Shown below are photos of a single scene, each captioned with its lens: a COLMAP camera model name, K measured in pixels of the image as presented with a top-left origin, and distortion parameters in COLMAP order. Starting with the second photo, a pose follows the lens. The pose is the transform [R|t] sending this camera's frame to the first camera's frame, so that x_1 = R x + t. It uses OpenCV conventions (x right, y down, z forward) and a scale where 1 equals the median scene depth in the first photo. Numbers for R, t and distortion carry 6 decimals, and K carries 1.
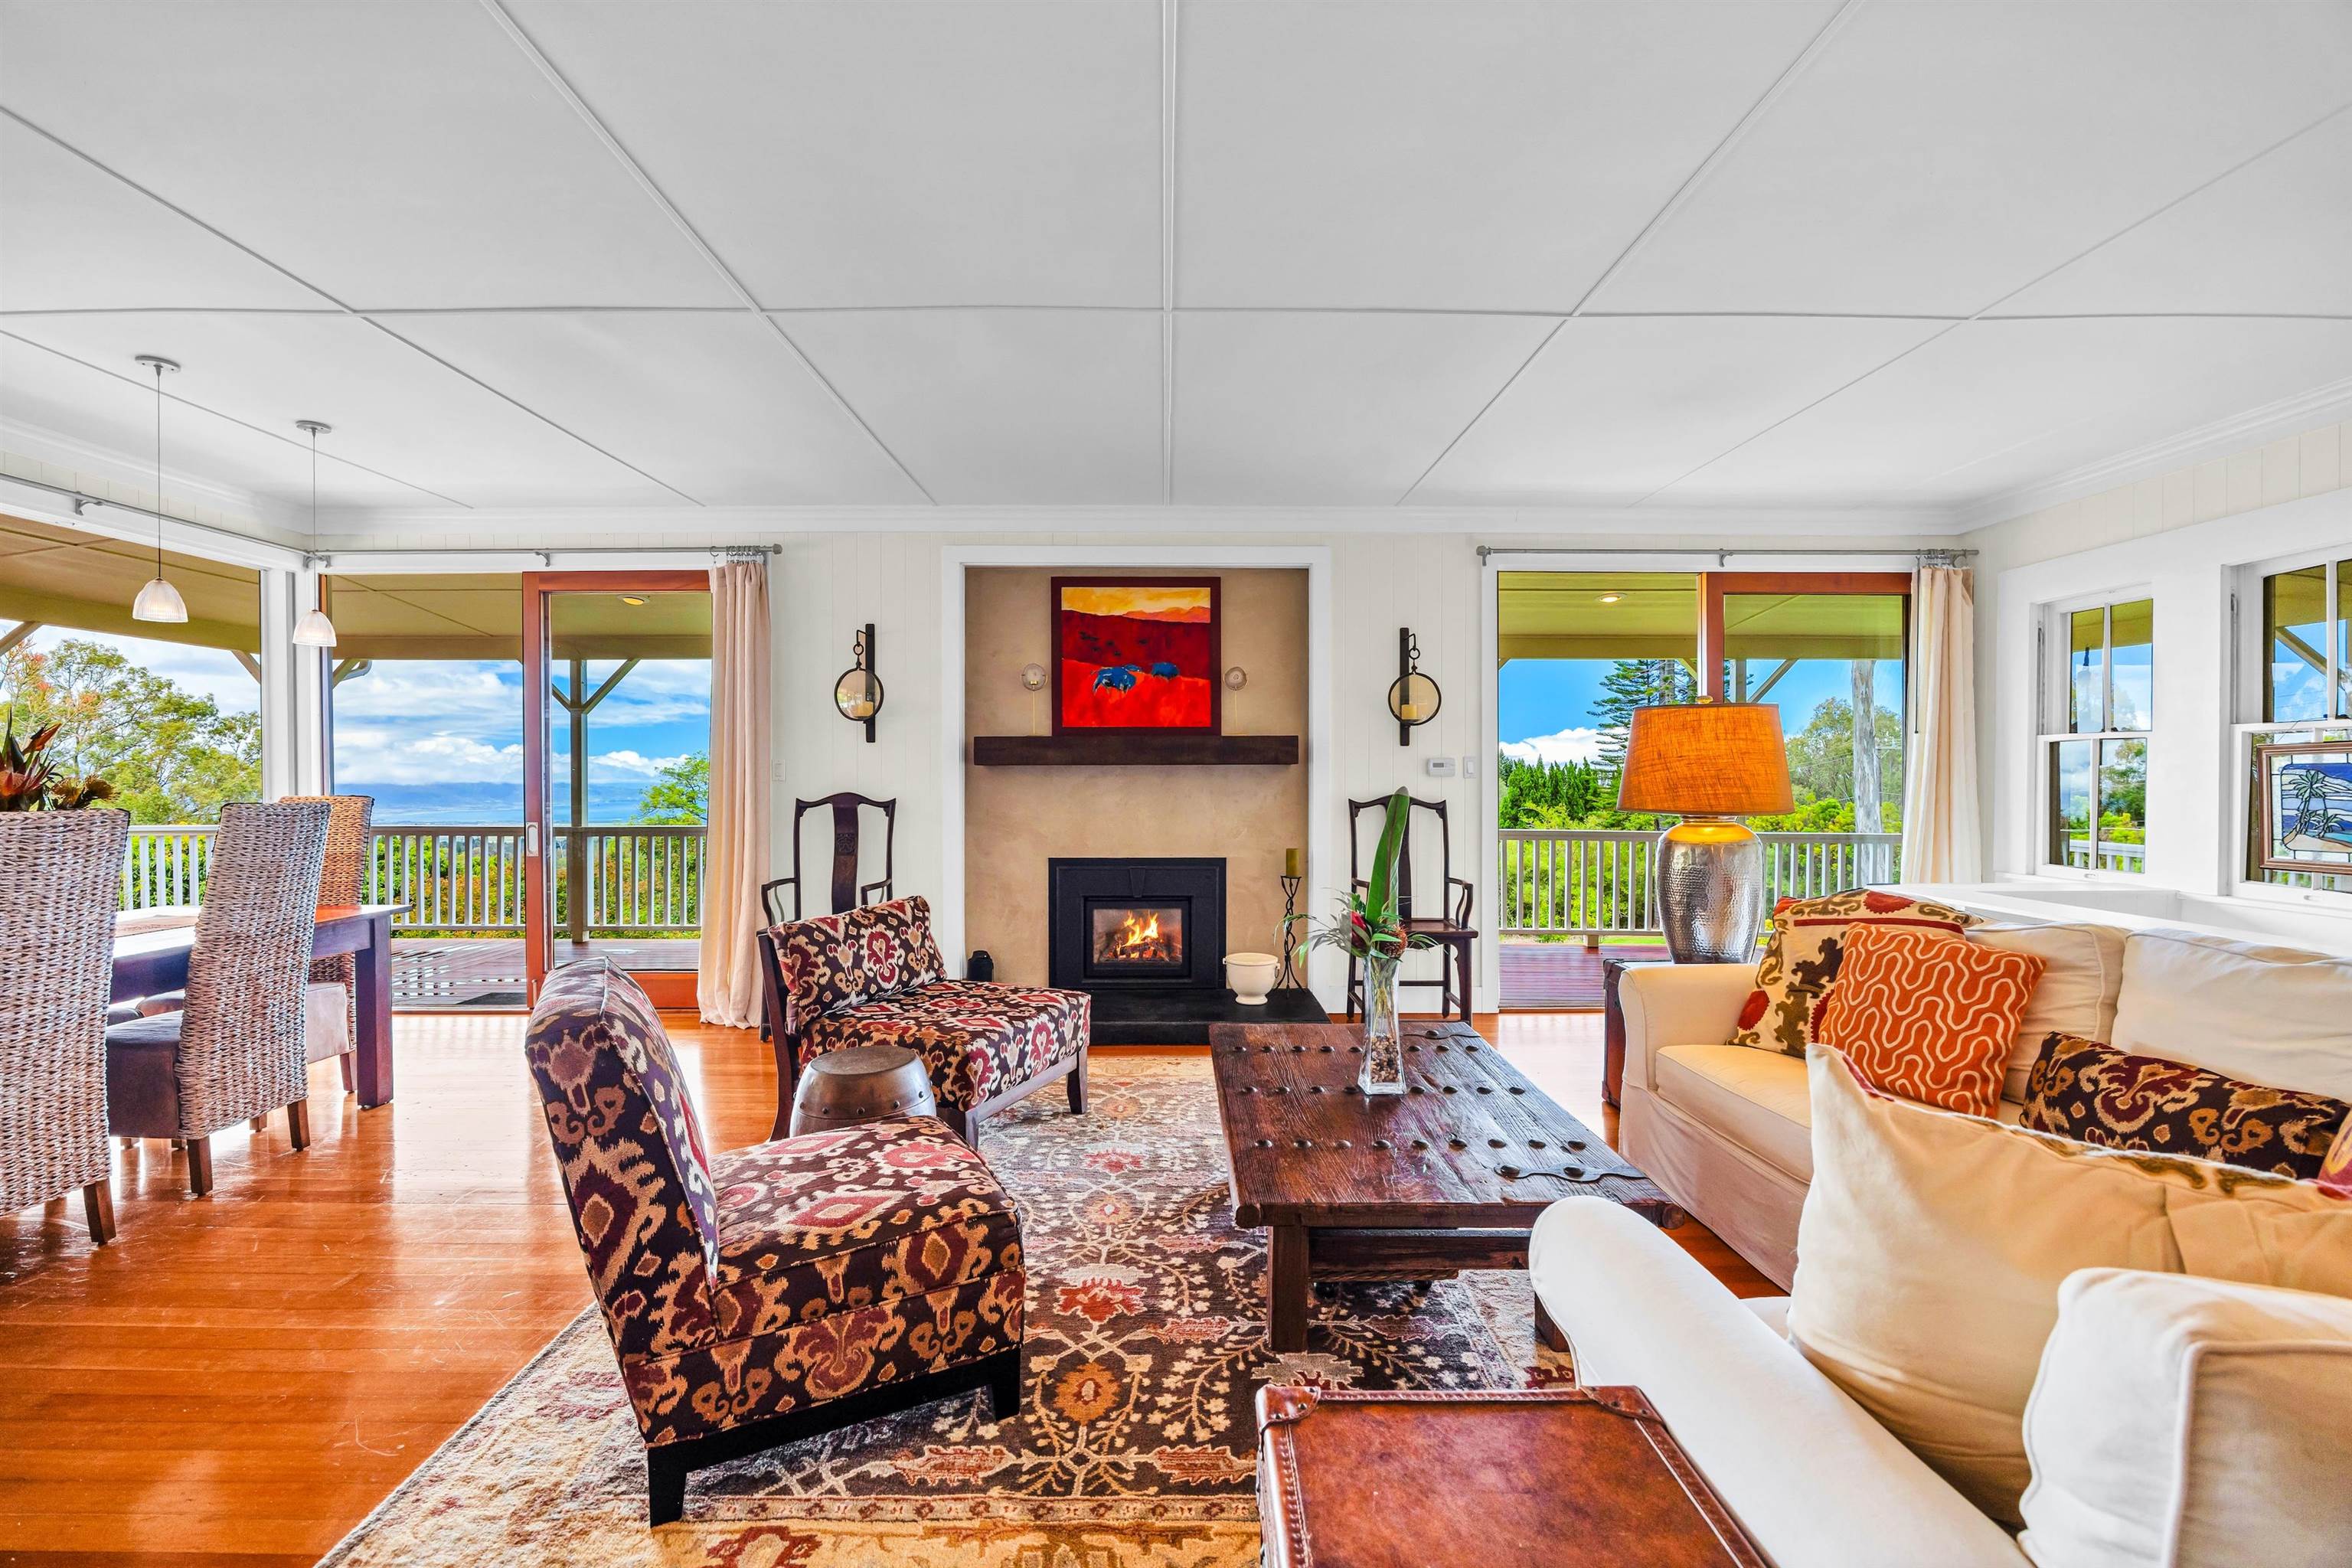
lens RADIAL K [[985.0, 0, 1182.1], [0, 985.0, 790.7], [0, 0, 1]] dist [-0.017909, 0.001694]
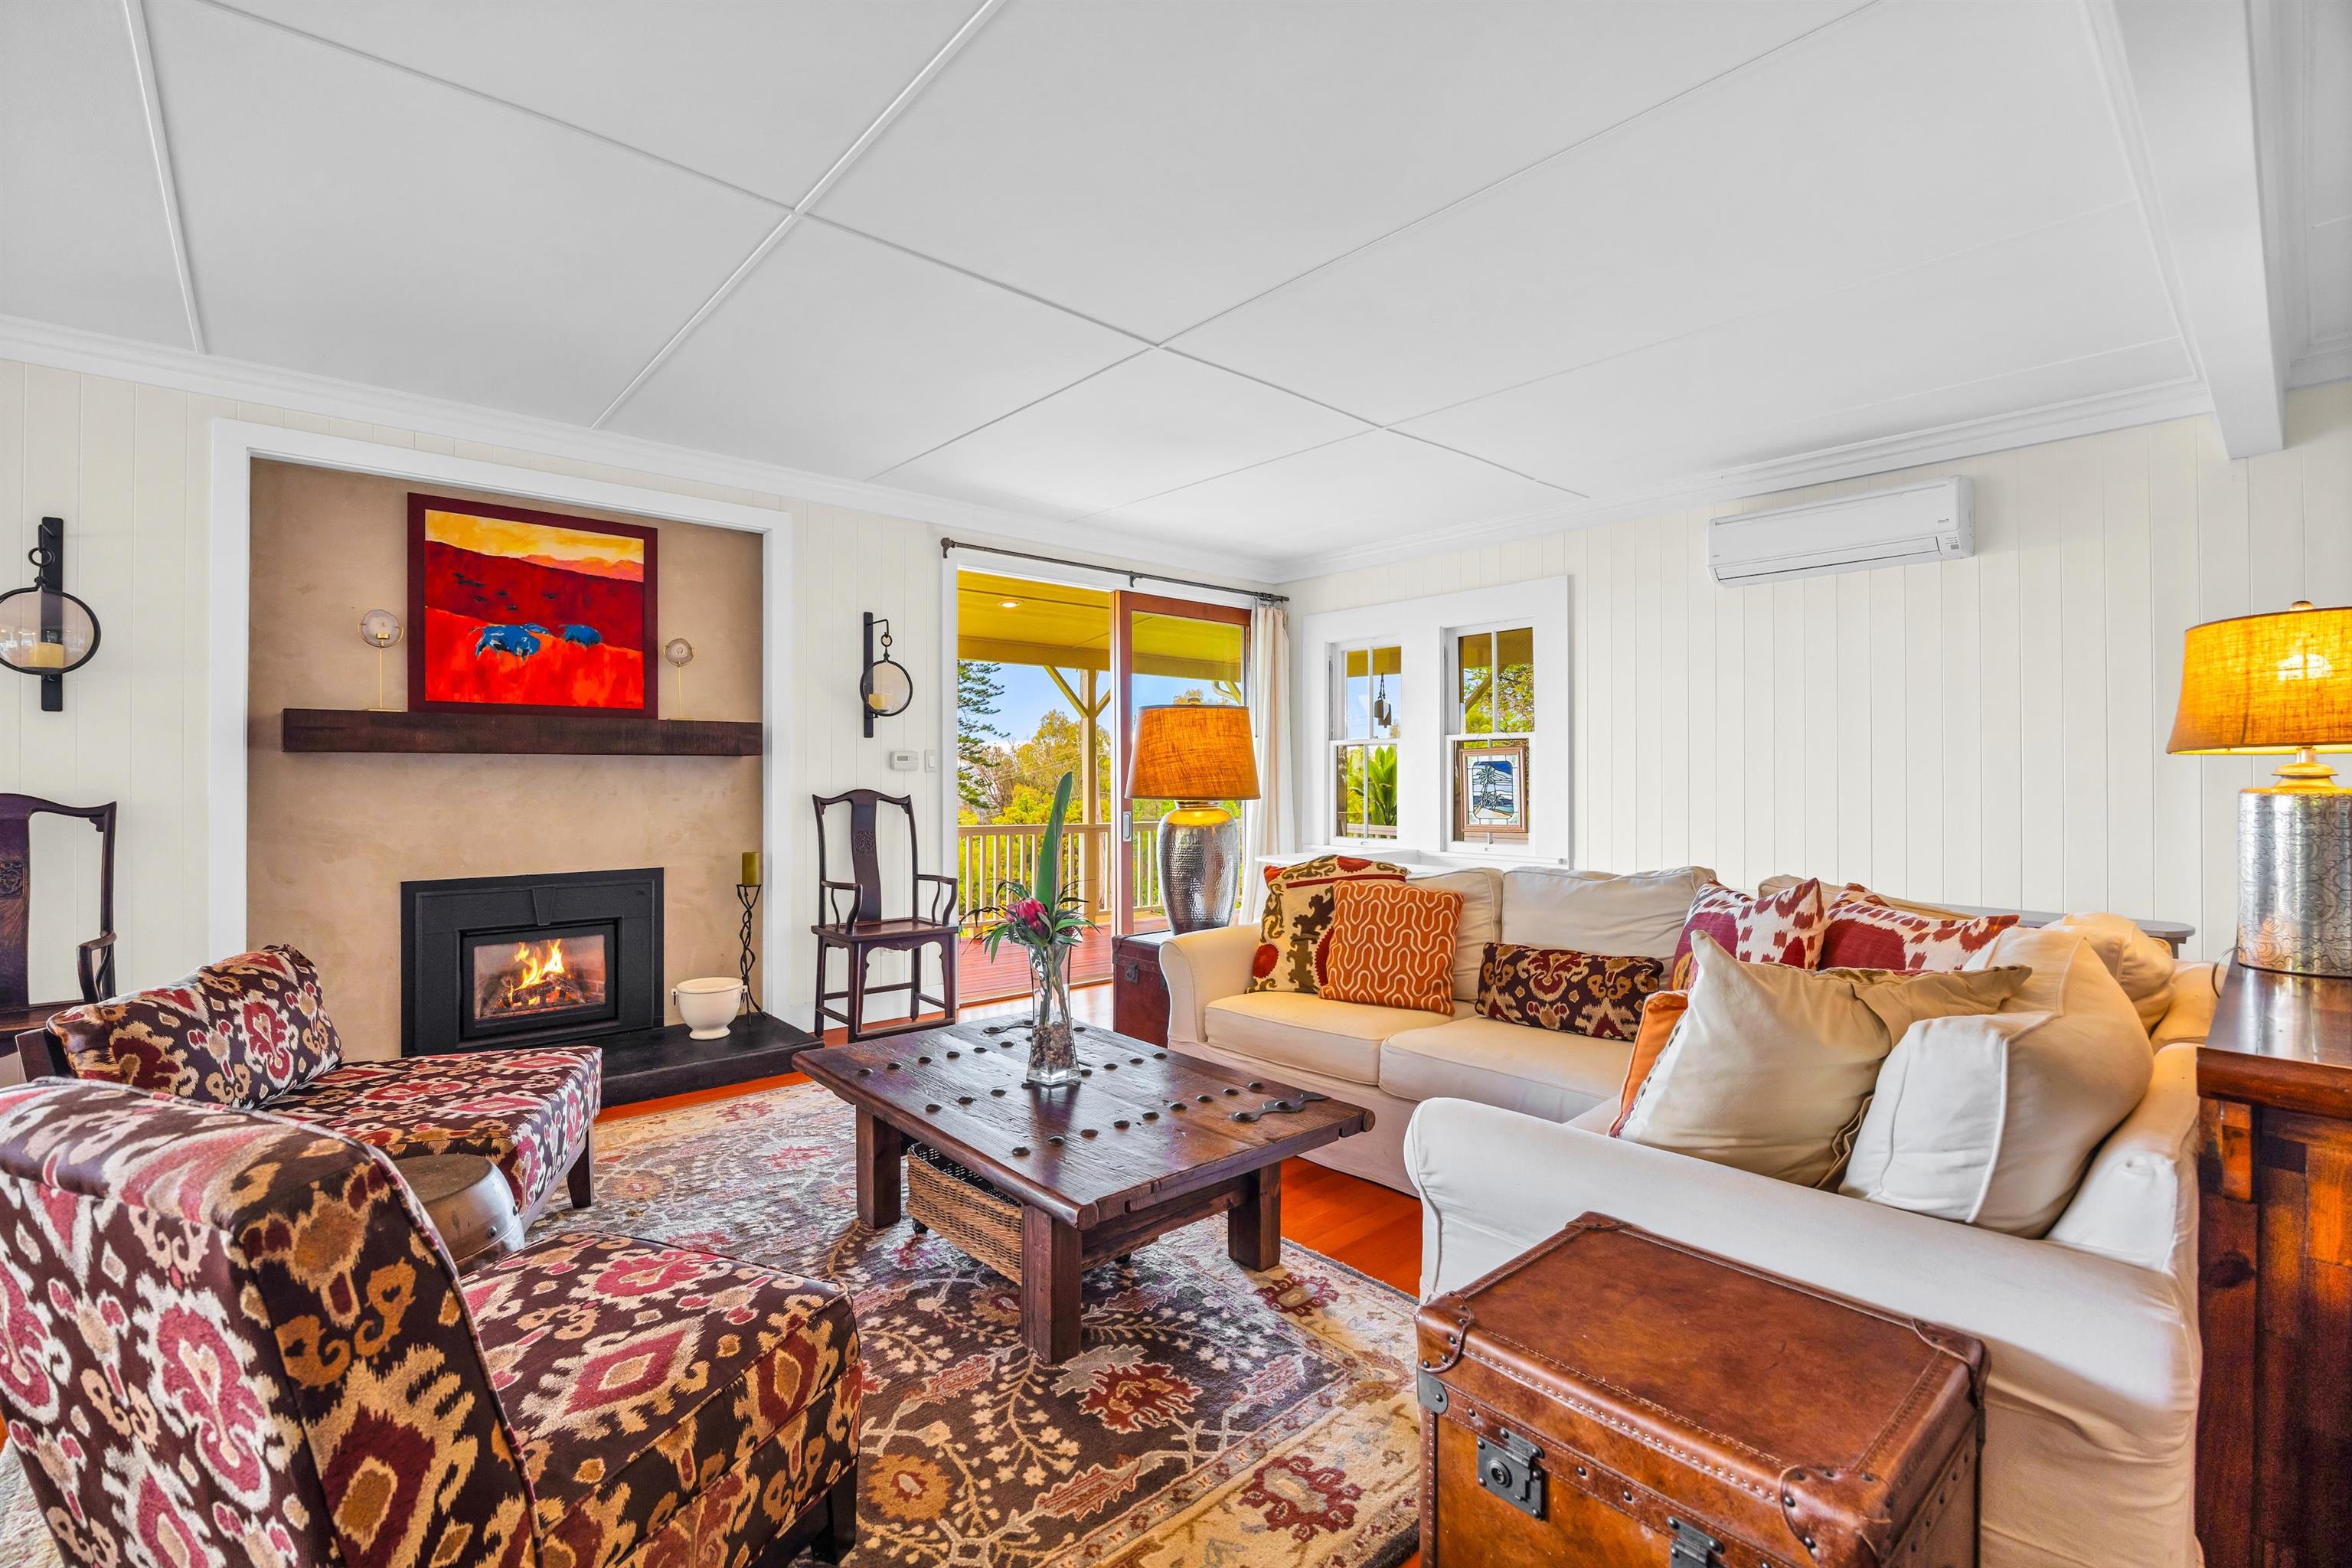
lens RADIAL K [[1021.8, 0, 1175.2], [0, 1021.8, 783.0], [0, 0, 1]] dist [-0.018626, 0.000430]
pose [[0.755638, -0.004802, 0.654971, -0.260966], [0.012568, 0.999895, -0.007168, 0.011324], [-0.654868, 0.013648, 0.755620, 0.100159]]
